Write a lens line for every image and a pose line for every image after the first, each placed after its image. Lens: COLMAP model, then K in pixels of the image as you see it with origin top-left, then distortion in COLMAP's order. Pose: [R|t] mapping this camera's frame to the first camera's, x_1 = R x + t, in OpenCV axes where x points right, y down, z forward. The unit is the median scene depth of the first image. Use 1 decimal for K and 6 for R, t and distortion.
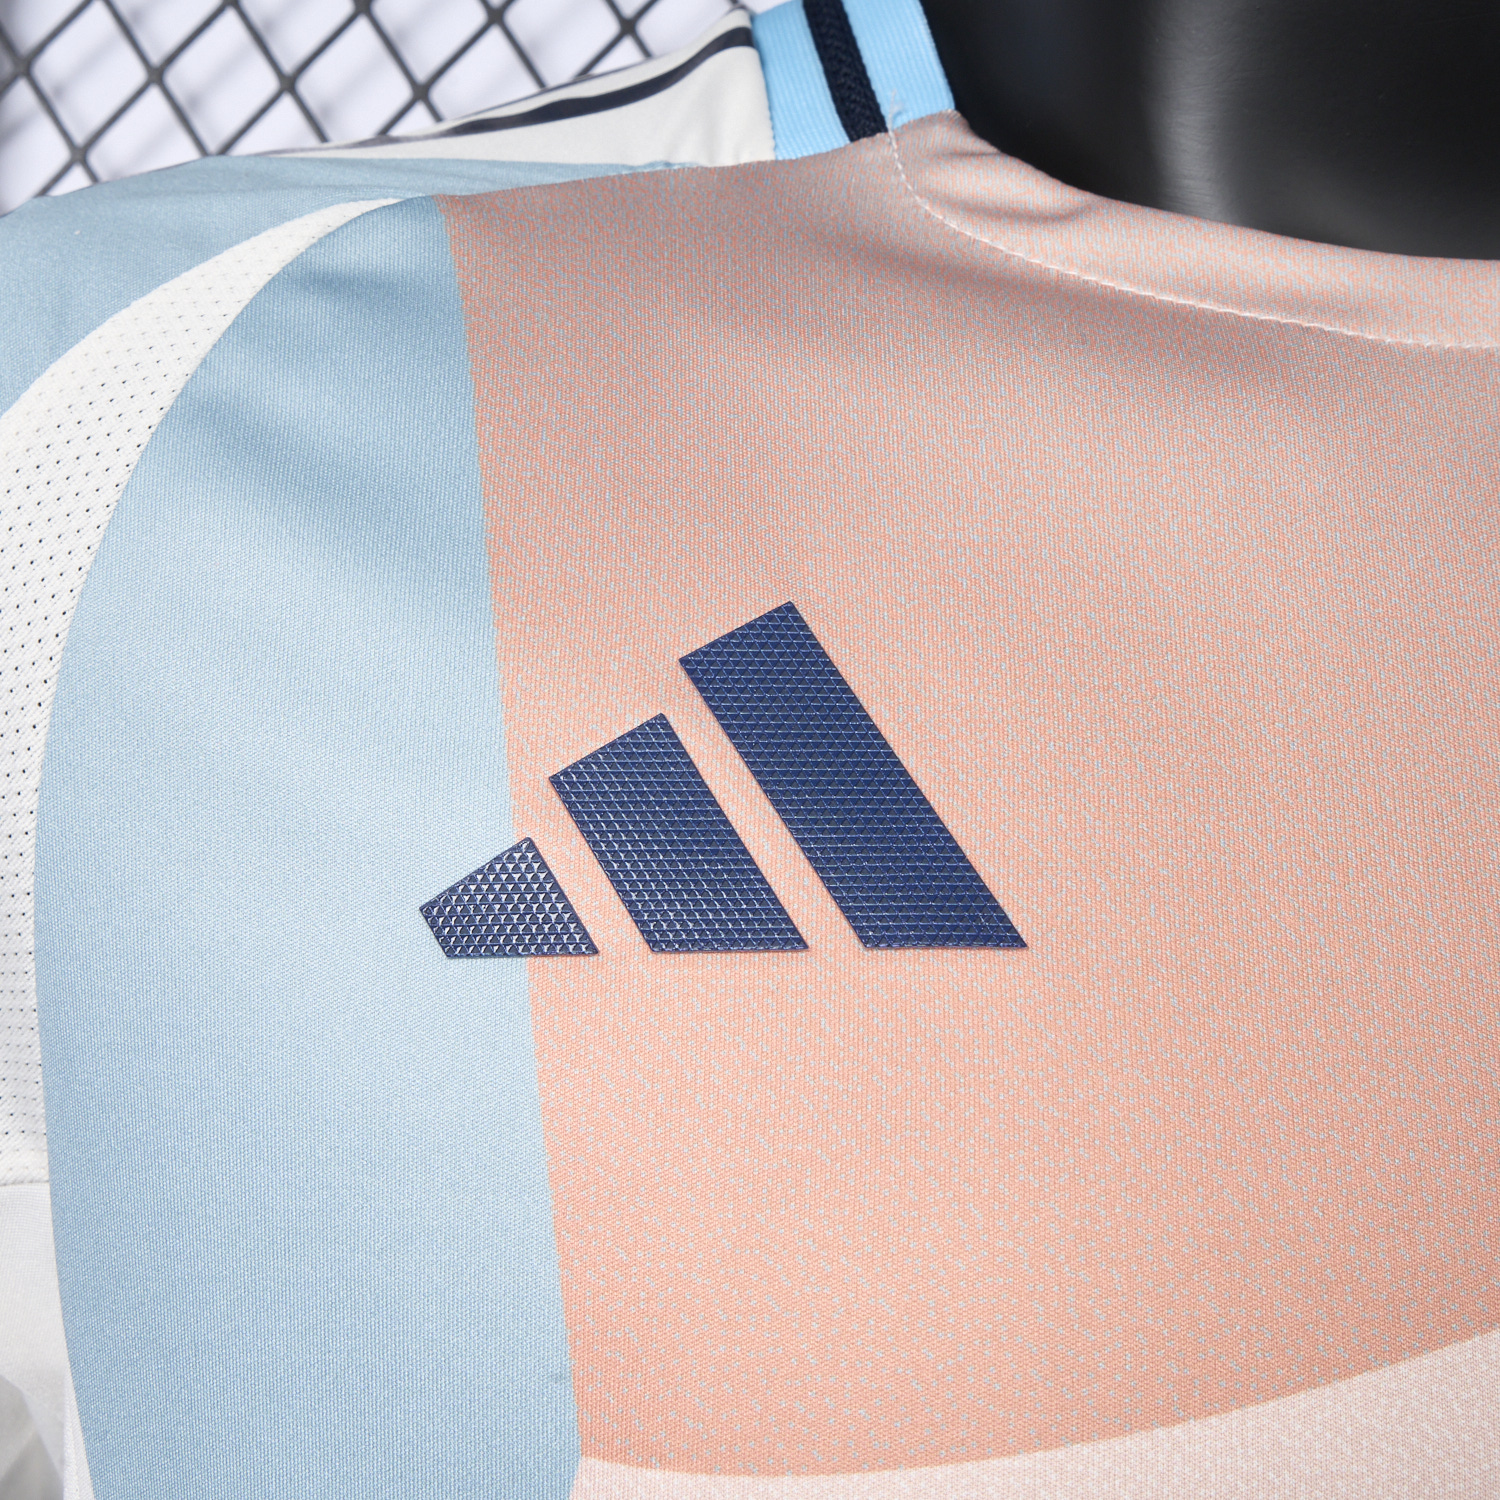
lens RADIAL K [[1845.0, 0, 750.0], [0, 1845.0, 750.0], [0, 0, 1]] dist [-0.015954, 0.029251]
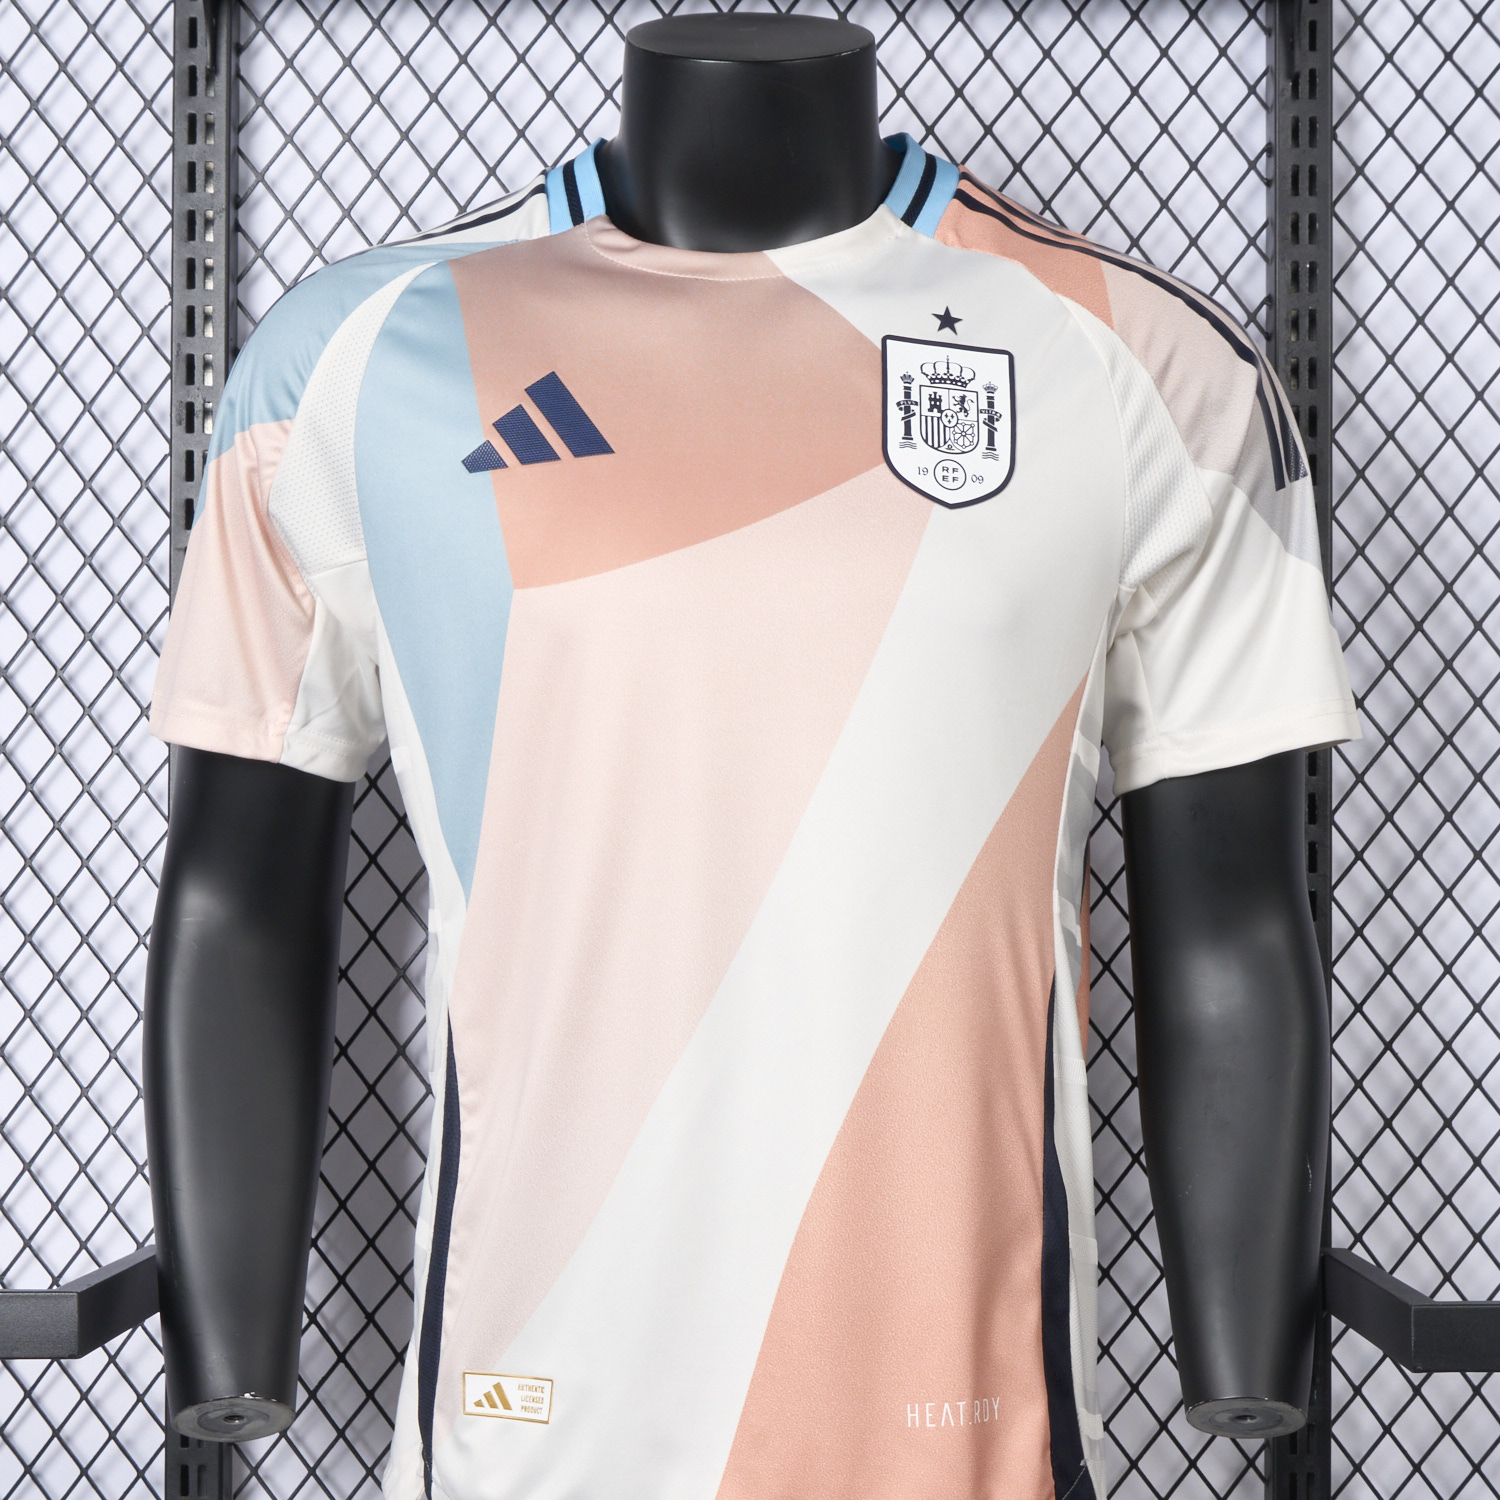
lens RADIAL K [[1845.0, 0, 750.0], [0, 1845.0, 750.0], [0, 0, 1]] dist [-0.015954, 0.029251]
pose [[0.995625, -0.082667, -0.043548, 0.472232], [0.086054, 0.992852, 0.082704, 0.370185], [0.036400, -0.086090, 0.995622, -2.505182]]
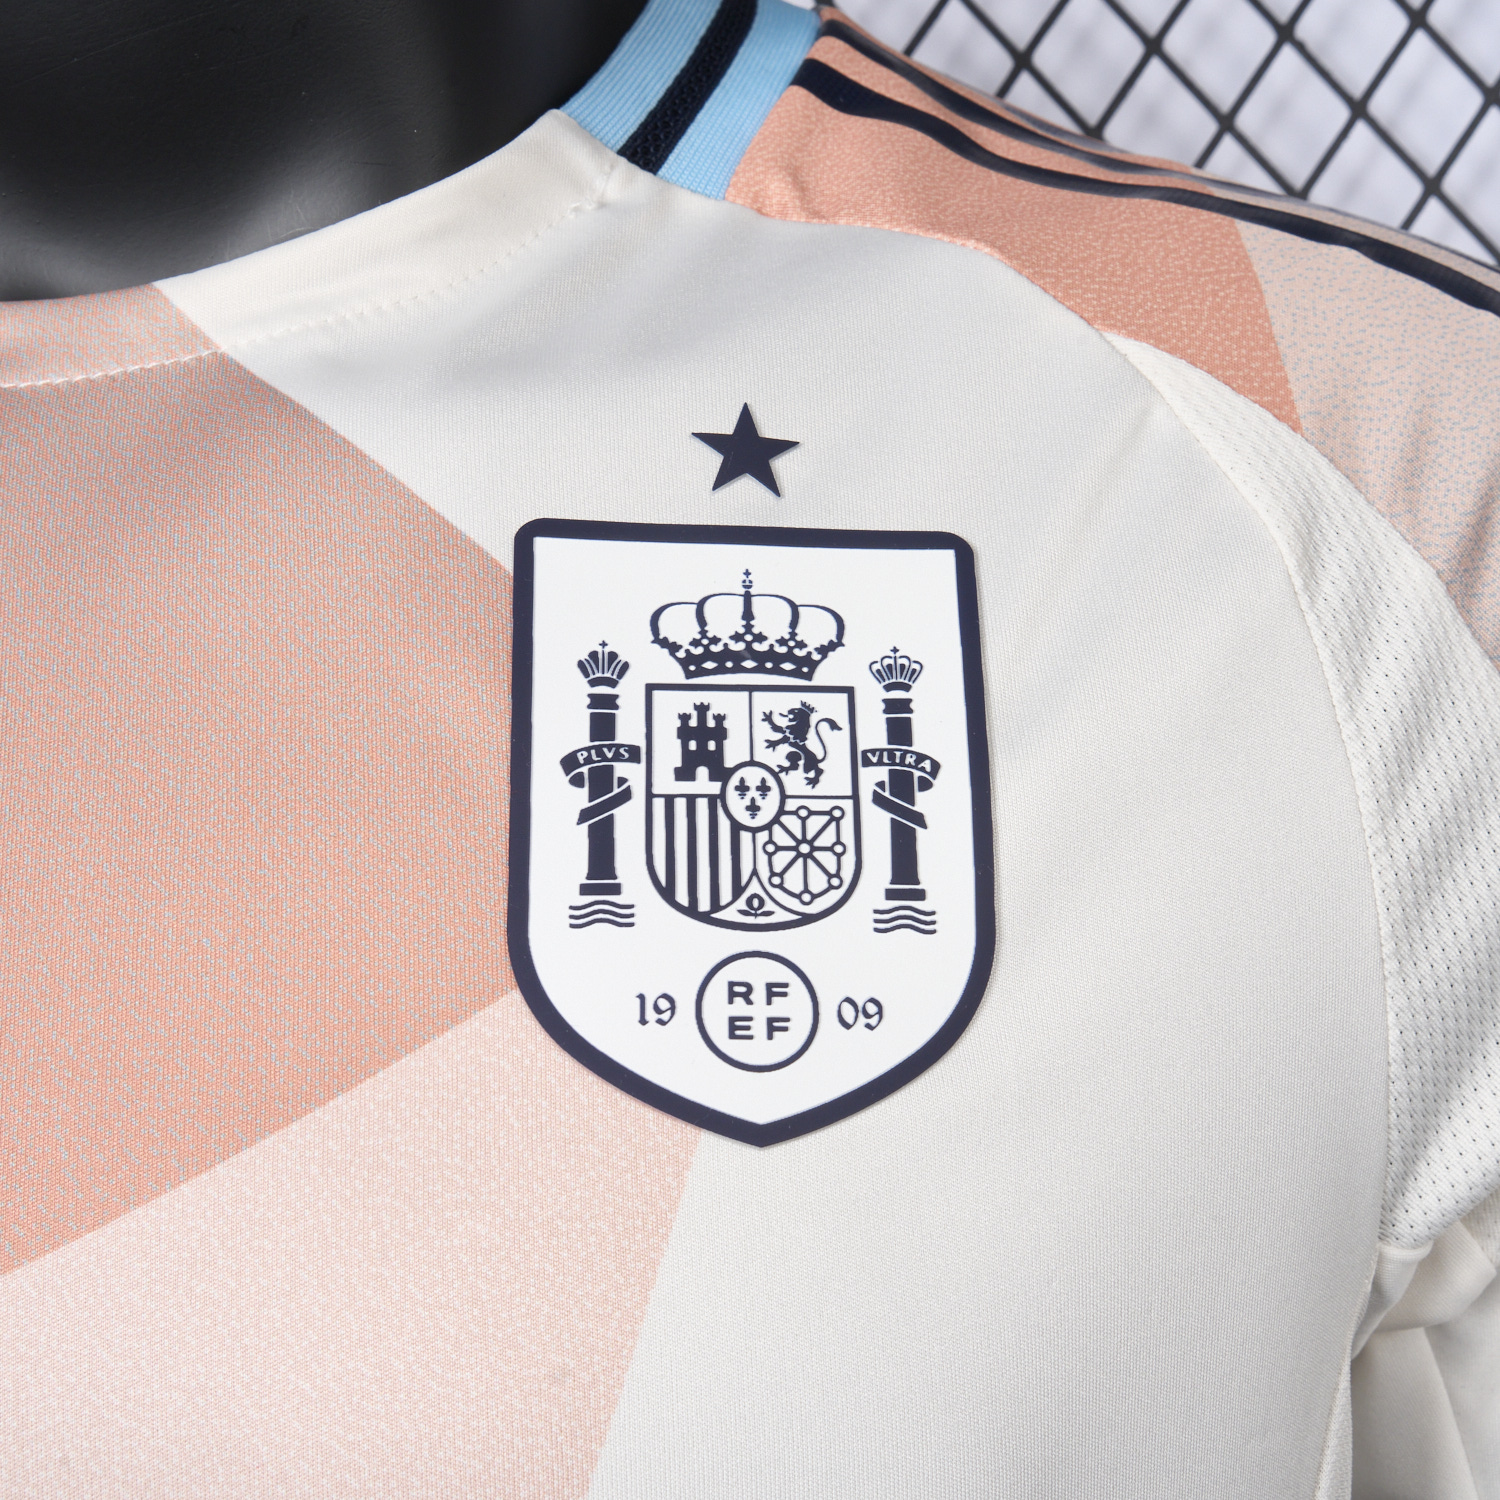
lens RADIAL K [[1845.0, 0, 750.0], [0, 1845.0, 750.0], [0, 0, 1]] dist [-0.015954, 0.029251]
pose [[0.981618, -0.154077, -0.112631, 0.848478], [0.159800, 0.986185, 0.043625, 0.013058], [0.104353, -0.060821, 0.992679, -0.051982]]
